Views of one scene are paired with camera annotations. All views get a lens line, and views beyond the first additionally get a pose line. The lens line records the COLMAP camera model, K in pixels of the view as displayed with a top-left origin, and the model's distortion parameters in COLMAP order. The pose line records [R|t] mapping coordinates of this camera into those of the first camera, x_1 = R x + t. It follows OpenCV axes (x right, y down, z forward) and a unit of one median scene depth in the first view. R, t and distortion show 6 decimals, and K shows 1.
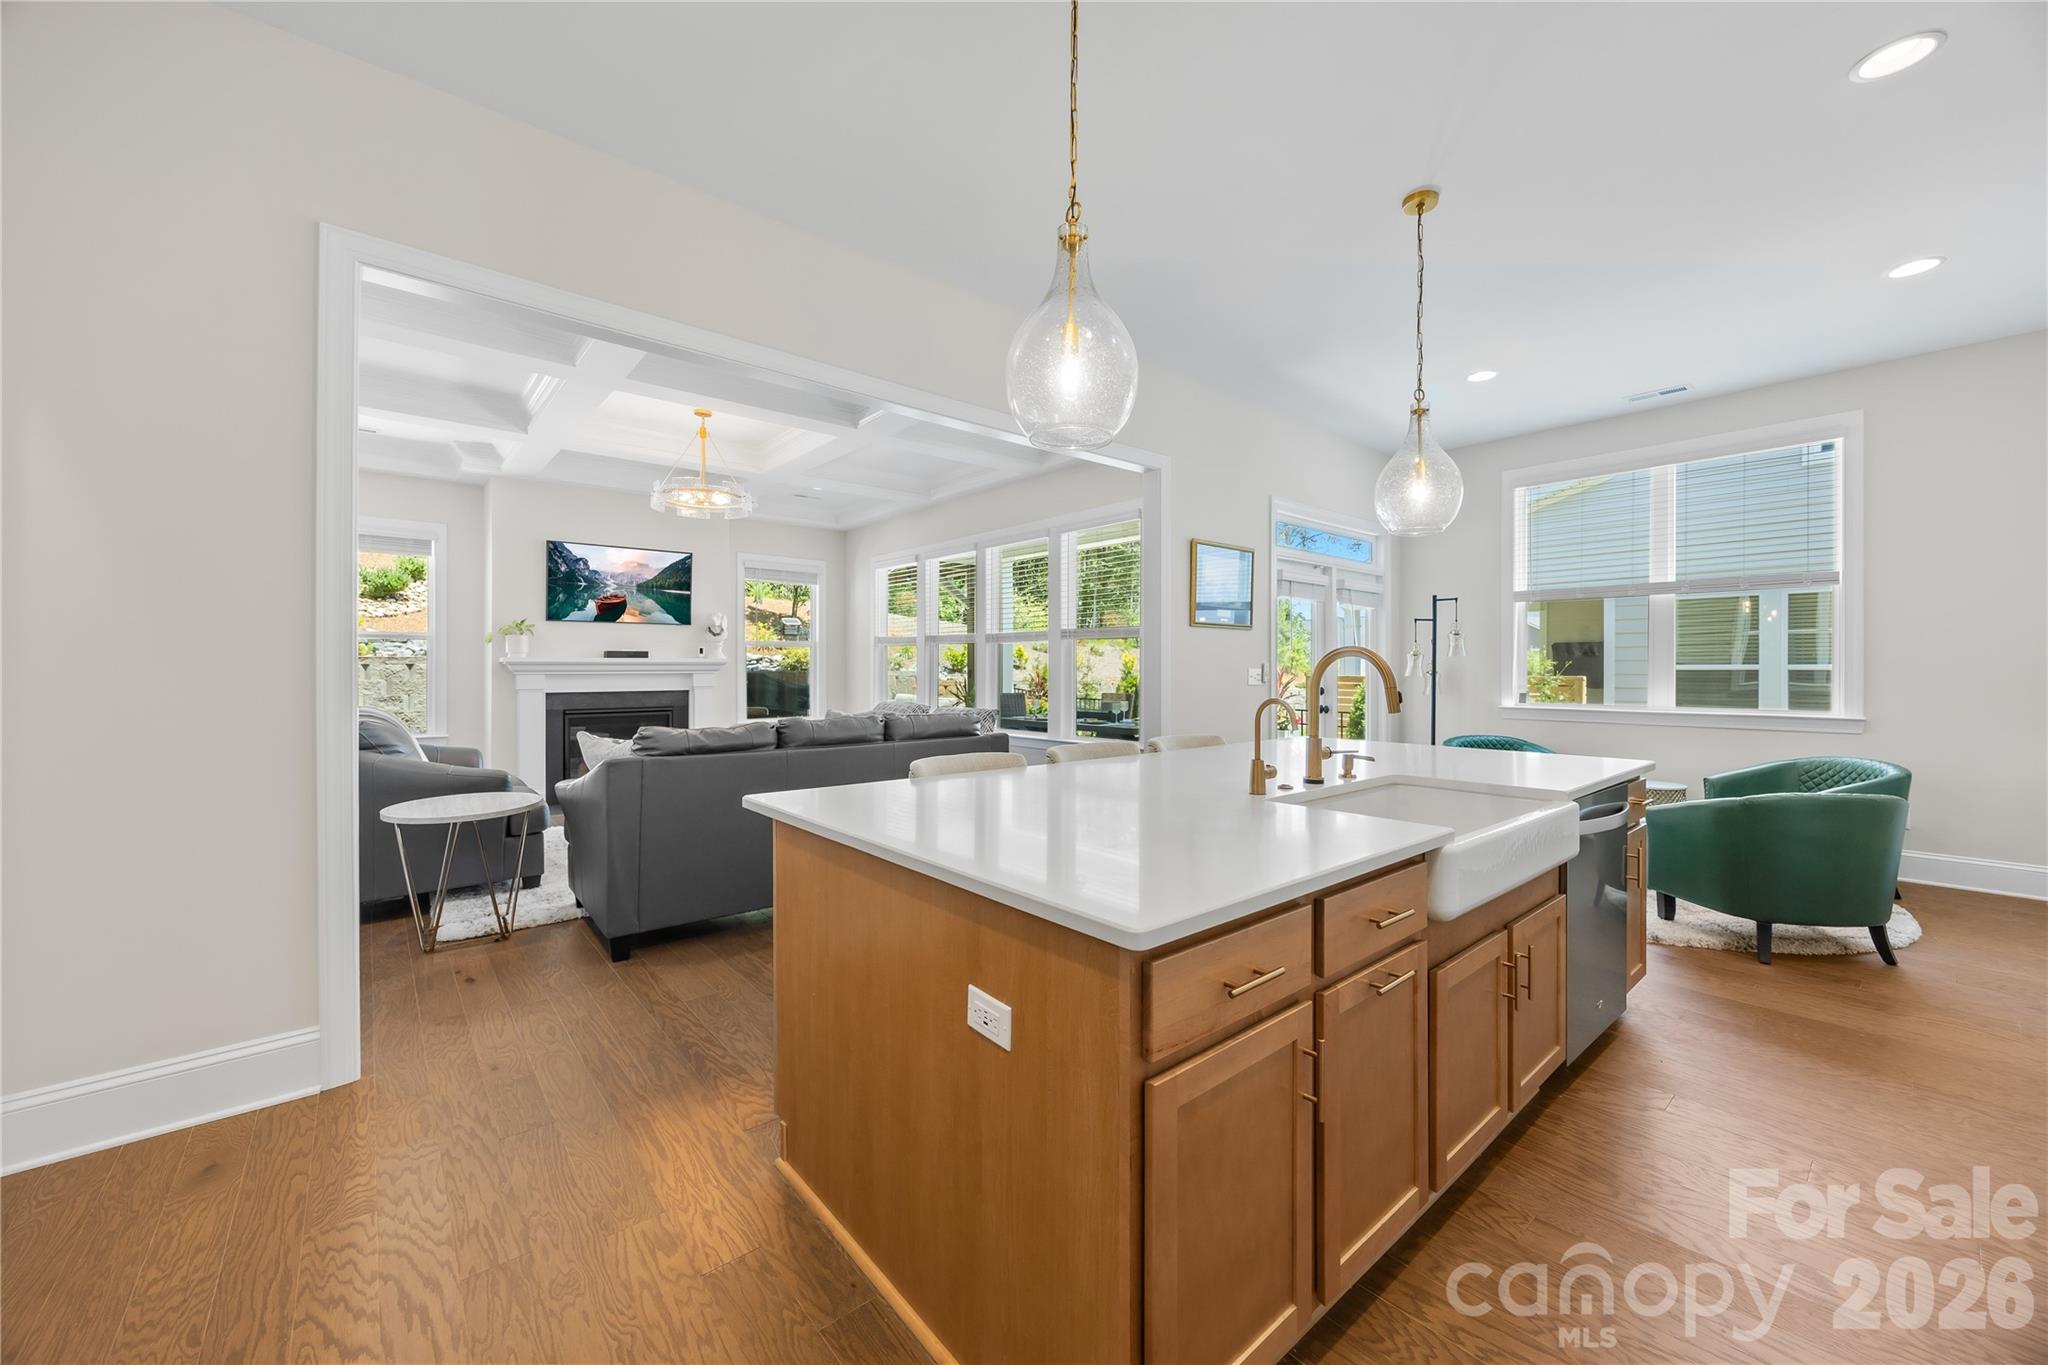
lens RADIAL K [[790.3, 0, 1016.8], [0, 790.3, 665.5], [0, 0, 1]] dist [-0.004194, -0.000167]
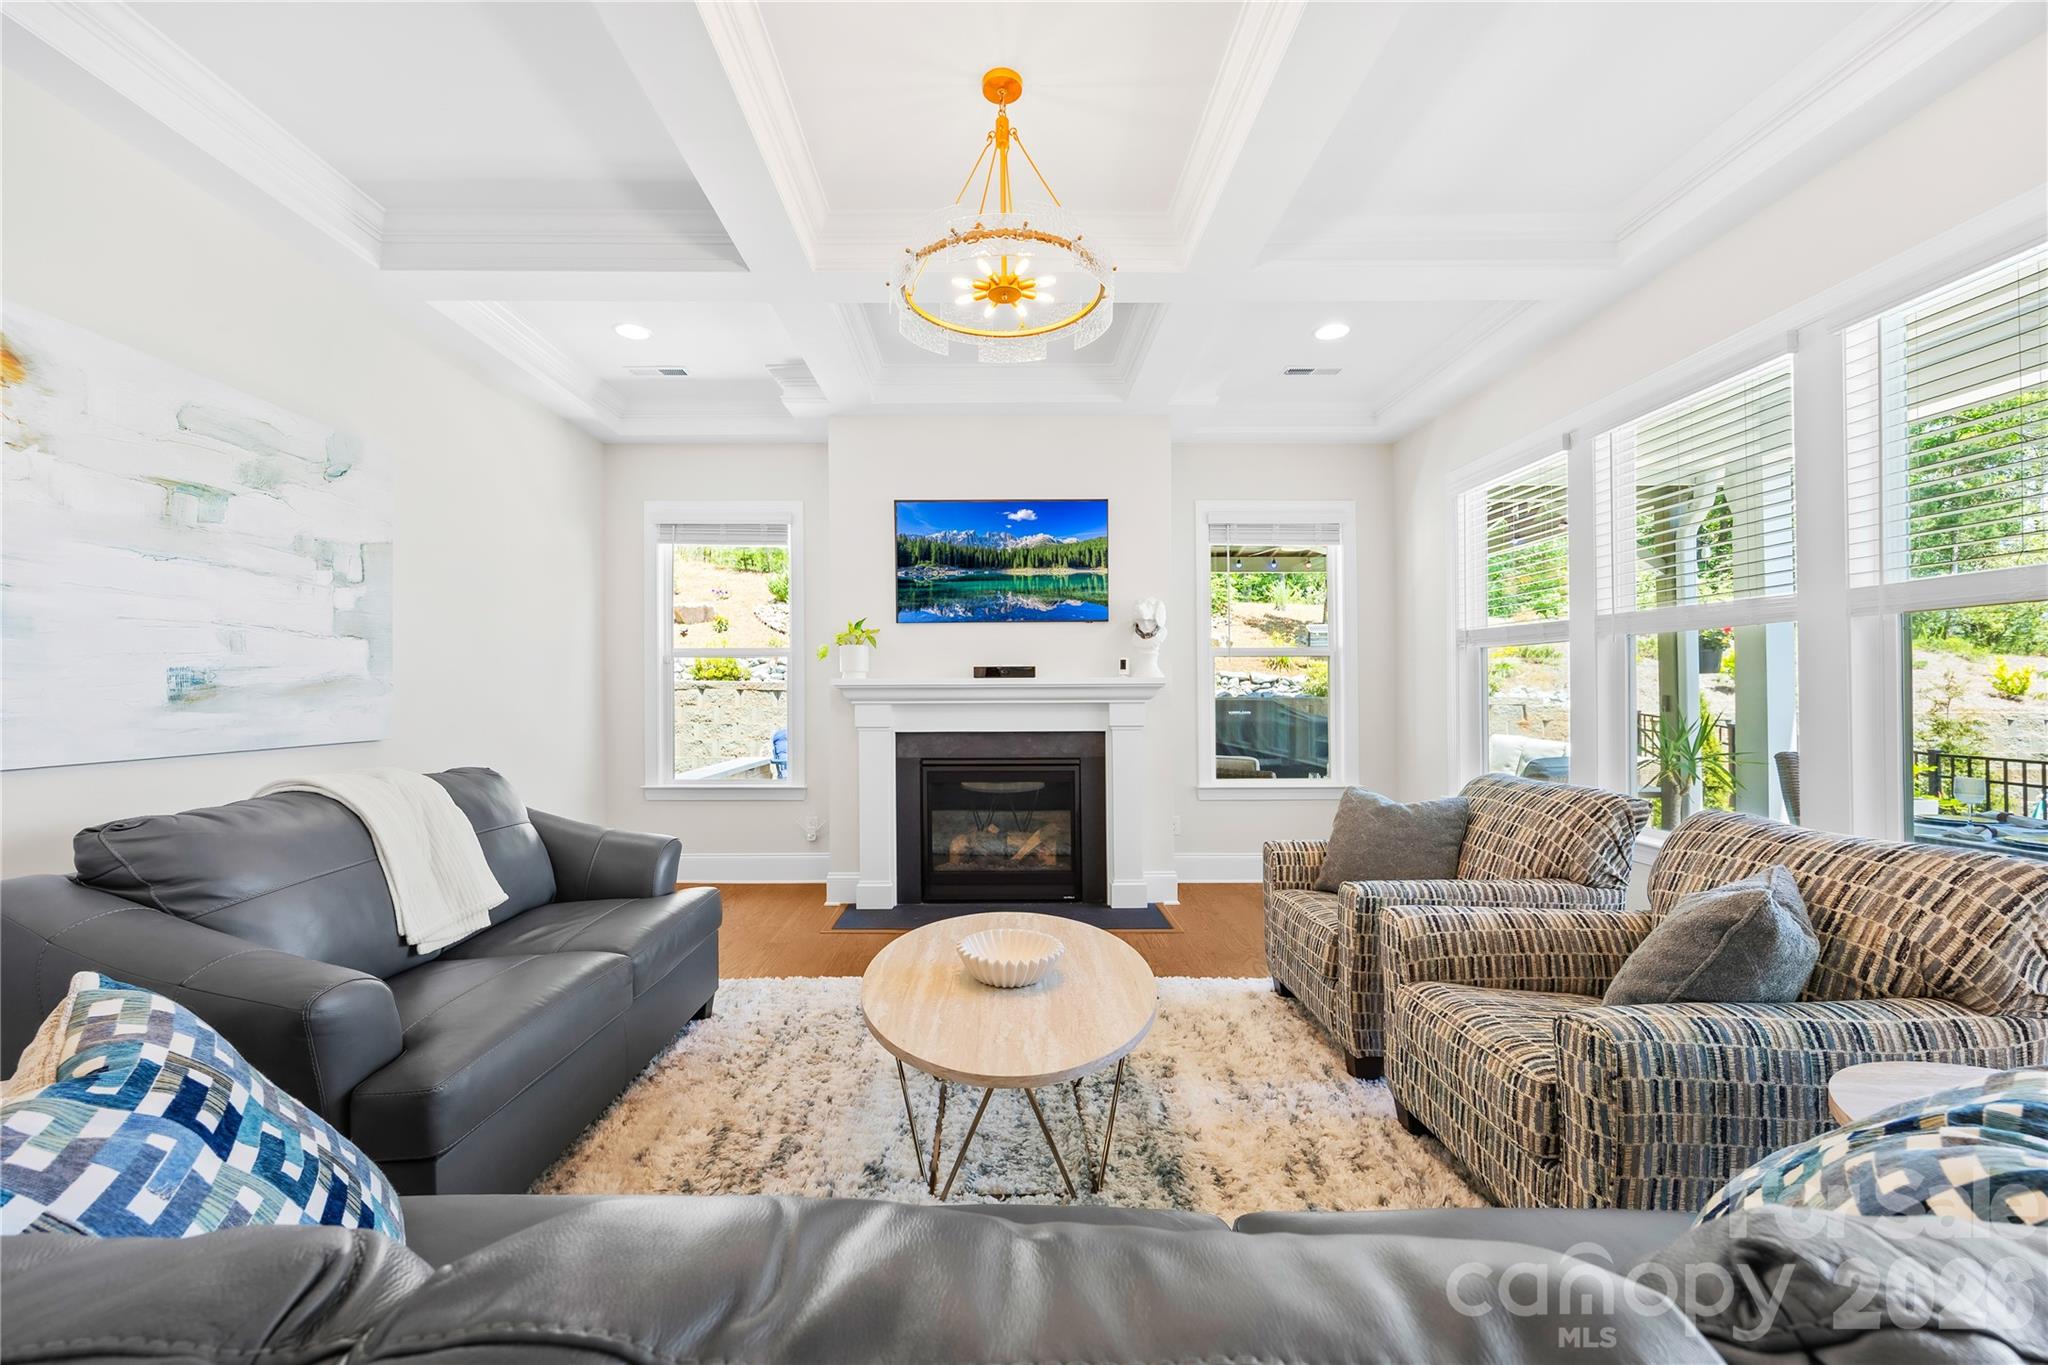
lens RADIAL K [[790.3, 0, 996.4], [0, 790.3, 689.6], [0, 0, 1]] dist [-0.004194, -0.000167]
pose [[0.771130, -0.005529, -0.636654, -0.122844], [0.005224, 0.999984, -0.002357, 0.001199], [0.636656, -0.001508, 0.771146, 0.601864]]
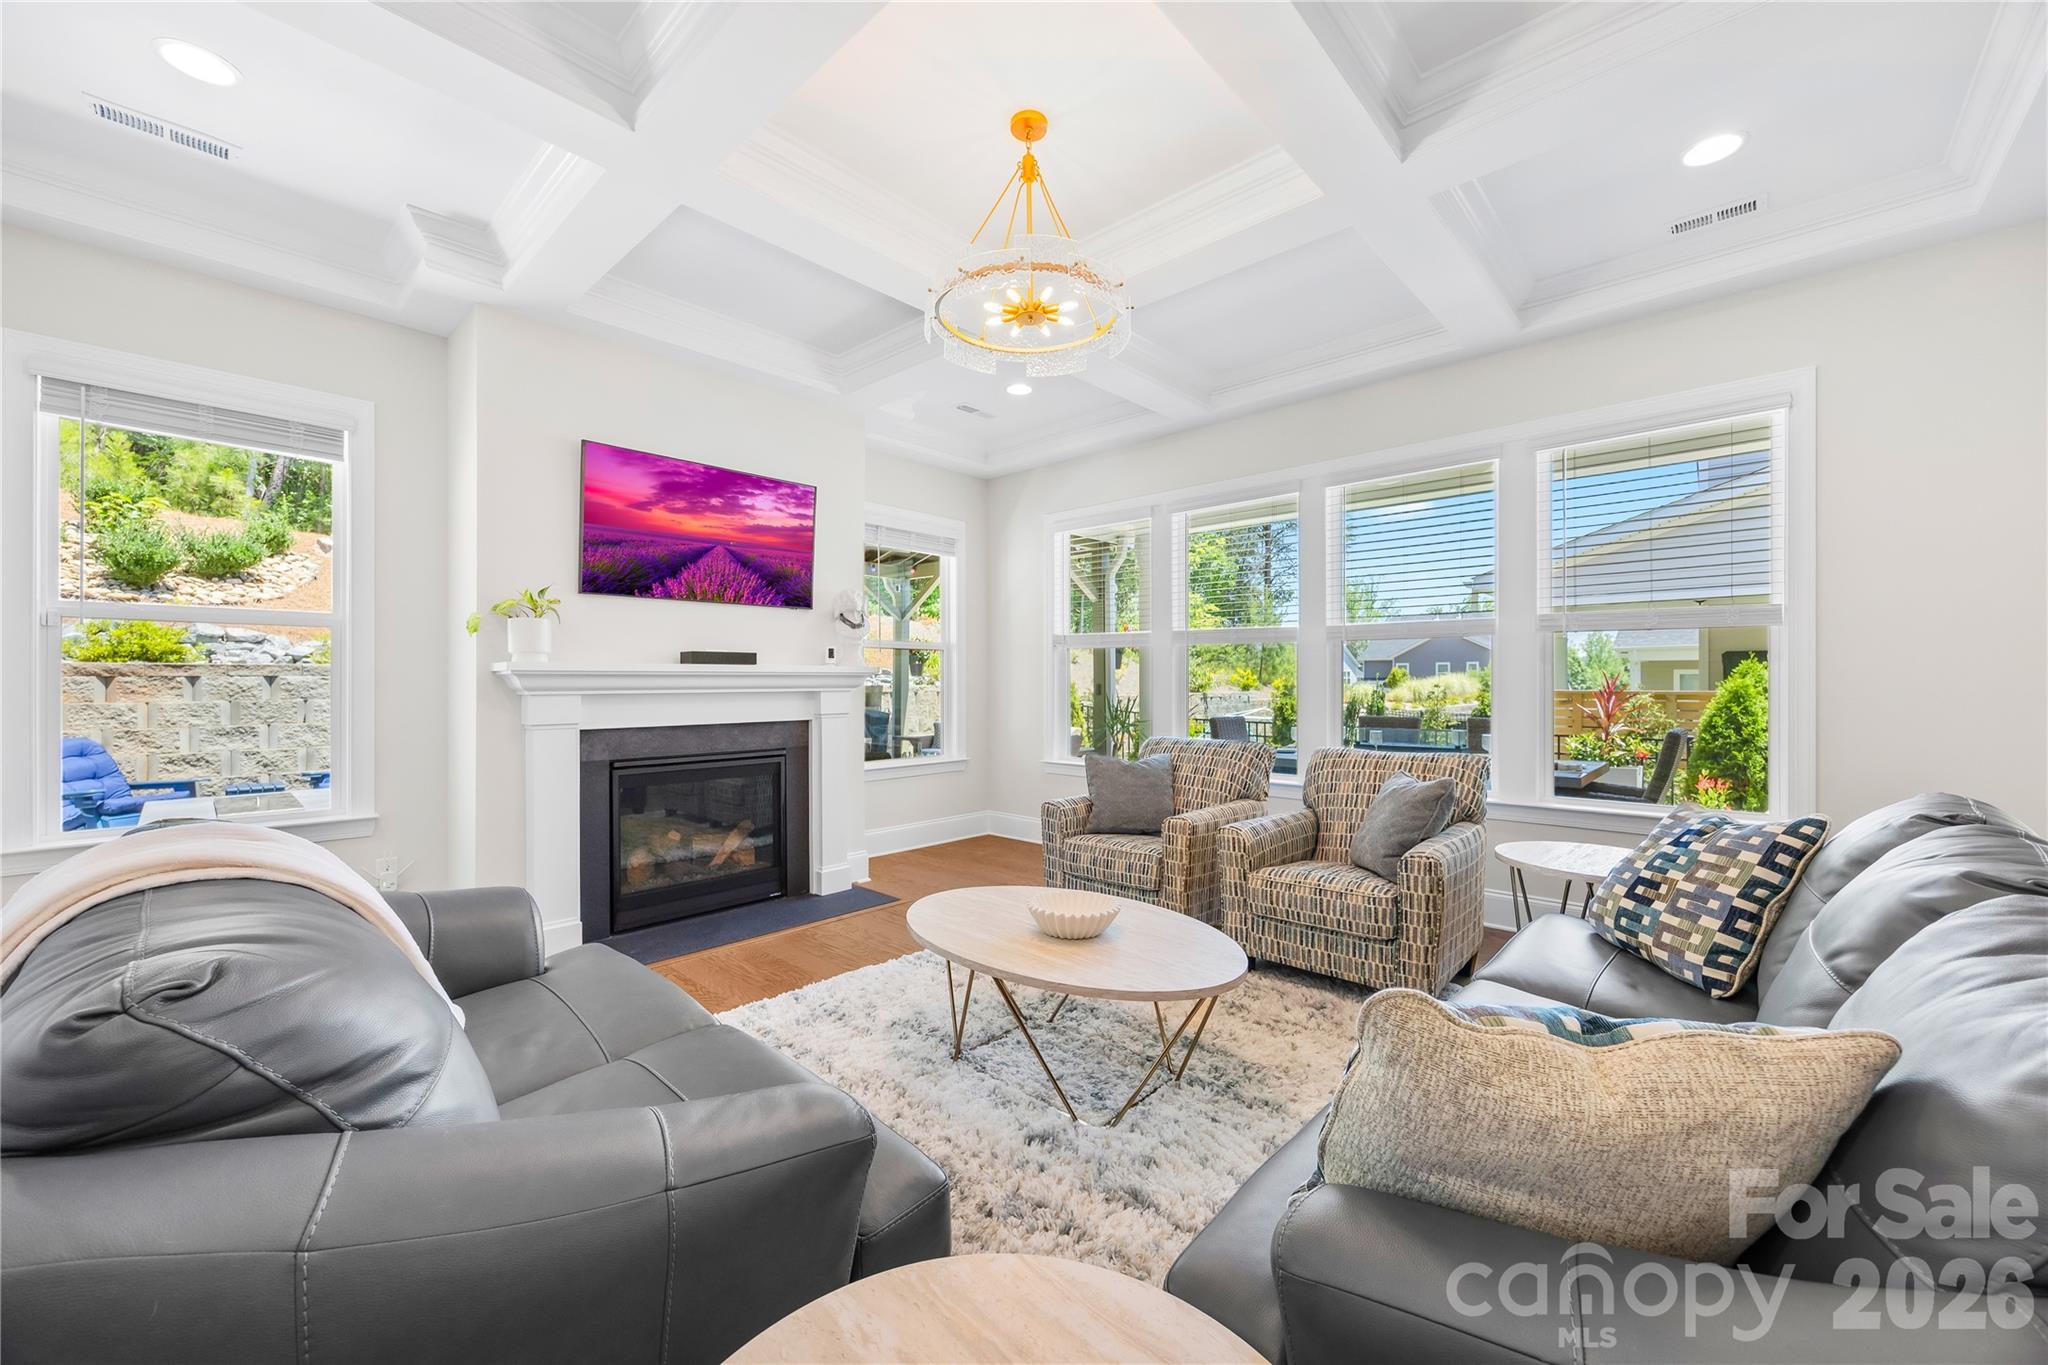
lens RADIAL K [[790.3, 0, 1022.9], [0, 790.3, 680.5], [0, 0, 1]] dist [-0.004194, -0.000167]
pose [[0.992224, -0.000499, 0.124461, -0.407367], [0.000243, 0.999998, 0.002077, 0.000898], [-0.124462, -0.002031, 0.992222, 0.485381]]
